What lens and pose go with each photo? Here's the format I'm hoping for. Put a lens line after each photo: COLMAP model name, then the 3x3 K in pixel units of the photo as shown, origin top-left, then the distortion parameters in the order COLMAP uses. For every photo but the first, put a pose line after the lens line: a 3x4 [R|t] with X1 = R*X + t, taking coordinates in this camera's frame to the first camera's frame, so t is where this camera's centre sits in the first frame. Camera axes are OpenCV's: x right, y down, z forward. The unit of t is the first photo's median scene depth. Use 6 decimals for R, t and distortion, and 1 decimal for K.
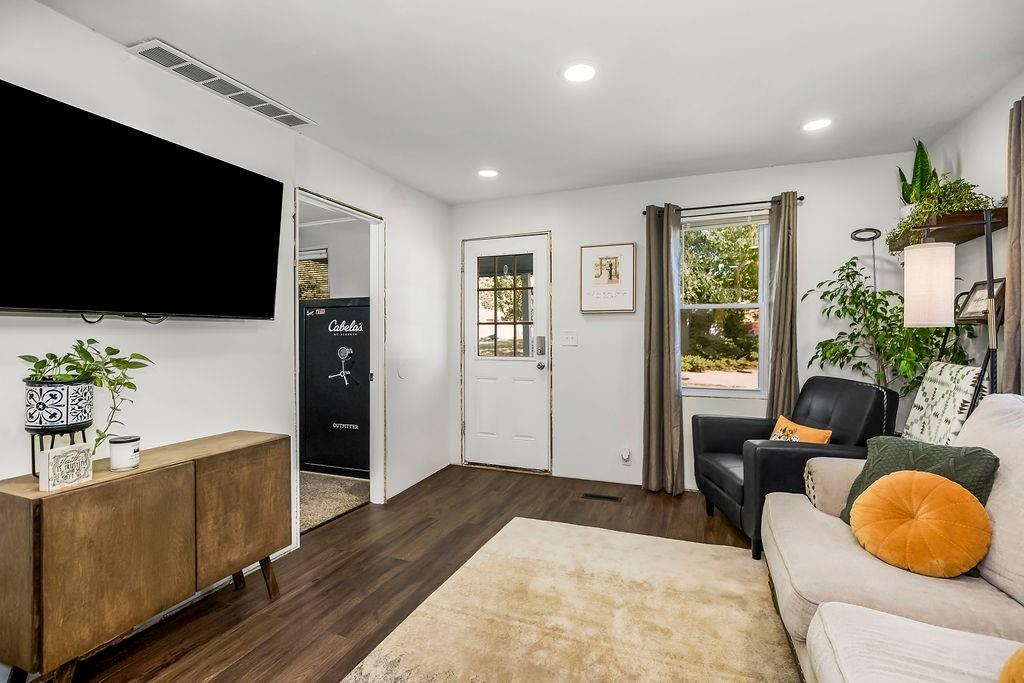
lens RADIAL K [[479.0, 0, 515.8], [0, 479.0, 341.2], [0, 0, 1]] dist [-0.001382, 0.000509]
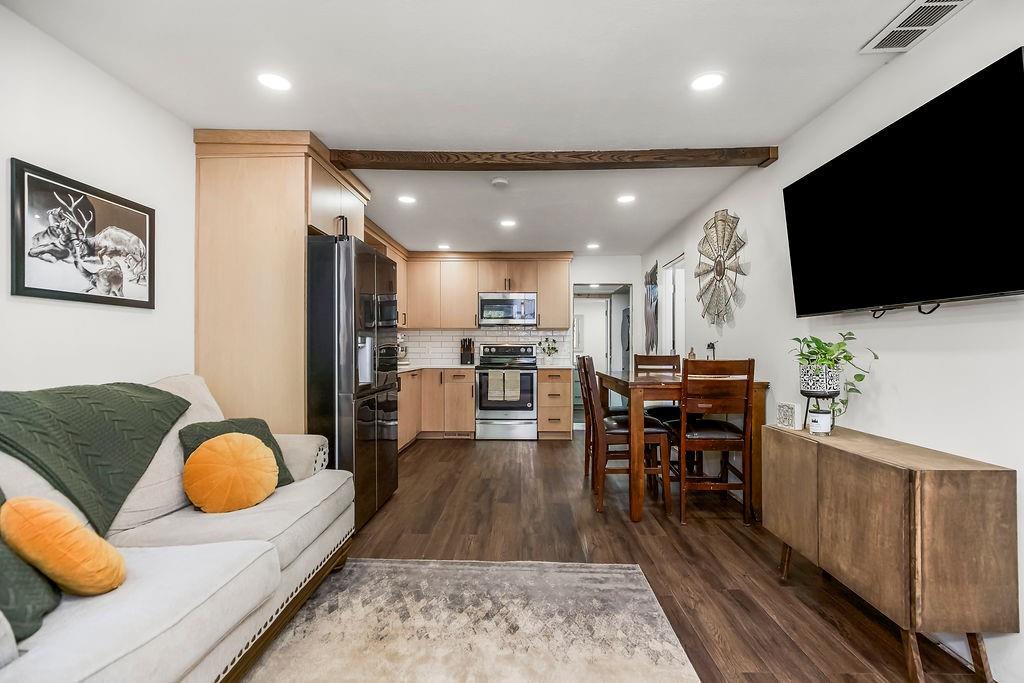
lens RADIAL K [[479.0, 0, 515.8], [0, 479.0, 341.2], [0, 0, 1]] dist [-0.001382, 0.000509]
pose [[-0.935097, -0.002223, -0.354386, 0.332881], [-0.002824, 0.999995, 0.001179, 0.018454], [0.354381, 0.002103, -0.935099, 1.651461]]
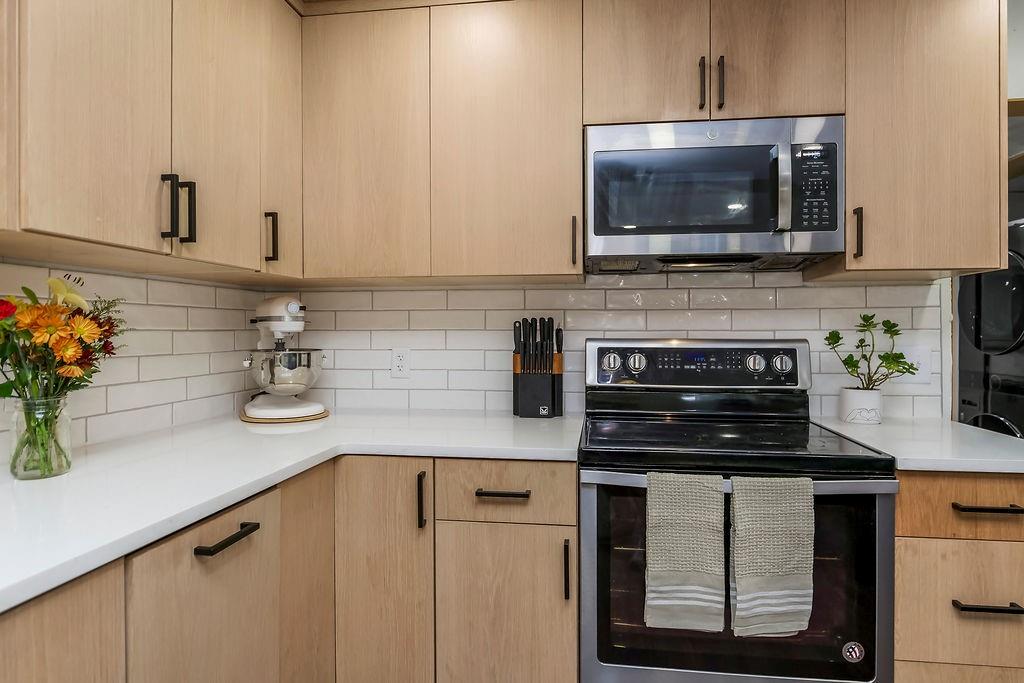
lens RADIAL K [[560.9, 0, 524.7], [0, 560.9, 328.3], [0, 0, 1]] dist [-0.004427, -0.001077]
pose [[-0.968949, 0.003192, -0.247238, -0.237773], [0.000058, 0.999920, 0.012680, 0.010157], [0.247259, 0.012271, -0.968872, -0.529101]]
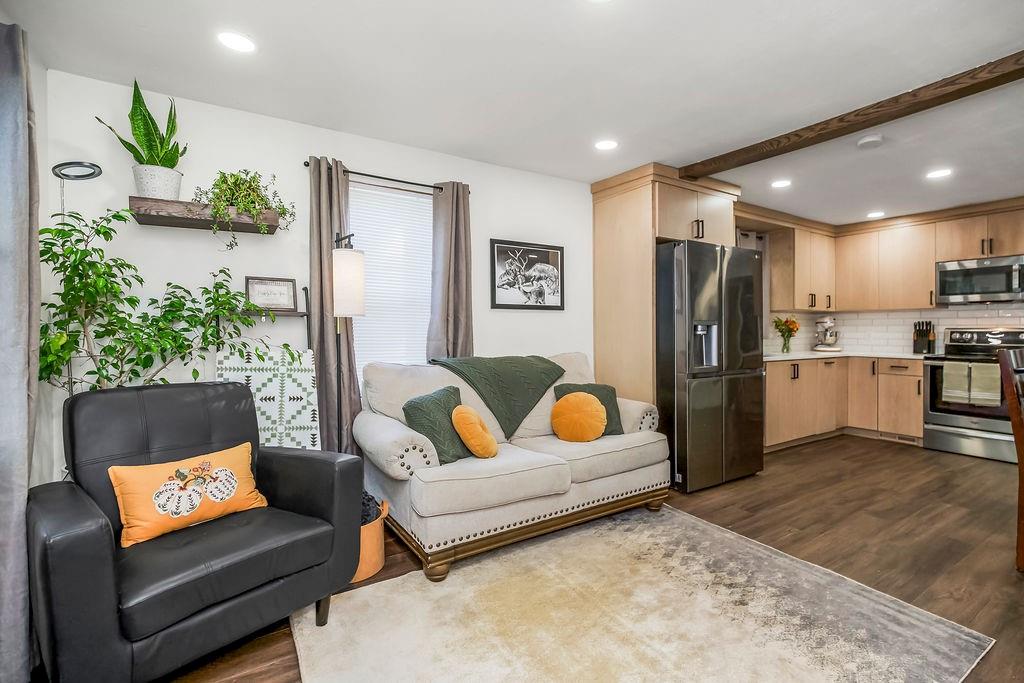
lens RADIAL K [[468.2, 0, 519.9], [0, 468.2, 335.9], [0, 0, 1]] dist [-0.005478, -0.000030]
pose [[-0.812557, -0.002791, 0.582875, -0.205384], [0.013070, 0.999650, 0.023006, -0.002221], [-0.582735, 0.026312, -0.812236, 1.823412]]
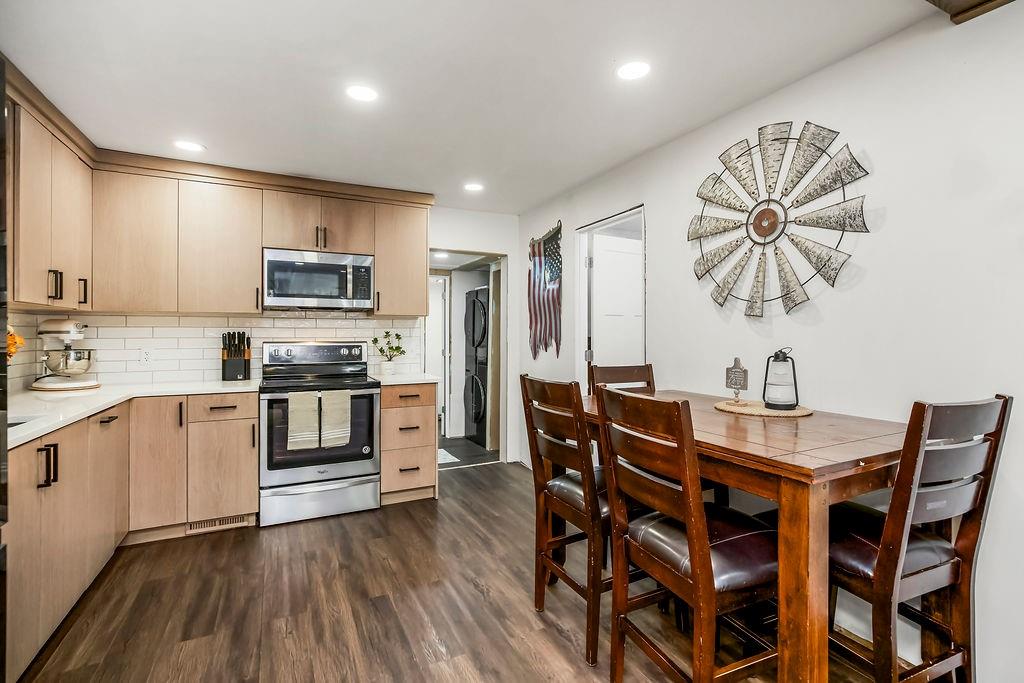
lens RADIAL K [[477.3, 0, 515.5], [0, 477.3, 328.6], [0, 0, 1]] dist [-0.003654, -0.000061]
pose [[-0.665452, -0.003855, -0.746431, 0.114762], [-0.008750, 0.999958, 0.002636, -0.021659], [0.746389, 0.008286, -0.665458, 0.427287]]
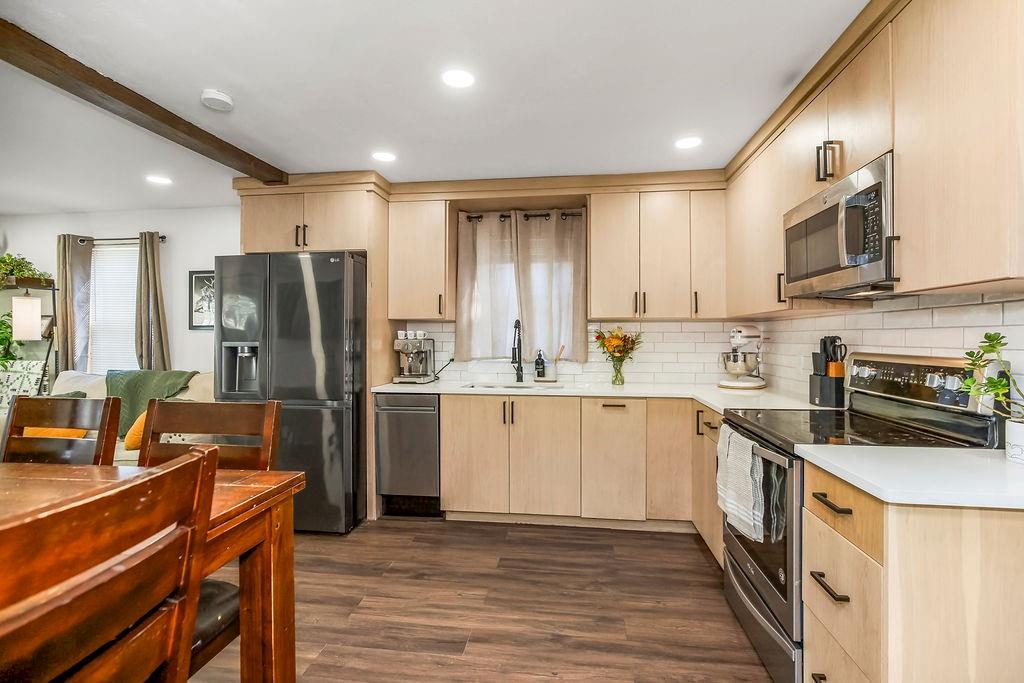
lens RADIAL K [[468.2, 0, 519.9], [0, 468.2, 335.9], [0, 0, 1]] dist [-0.005478, -0.000030]
pose [[-0.248722, 0.005977, 0.968557, -1.470975], [0.018410, 0.999829, -0.001442, -0.008703], [-0.968400, 0.017472, -0.248789, -0.452183]]
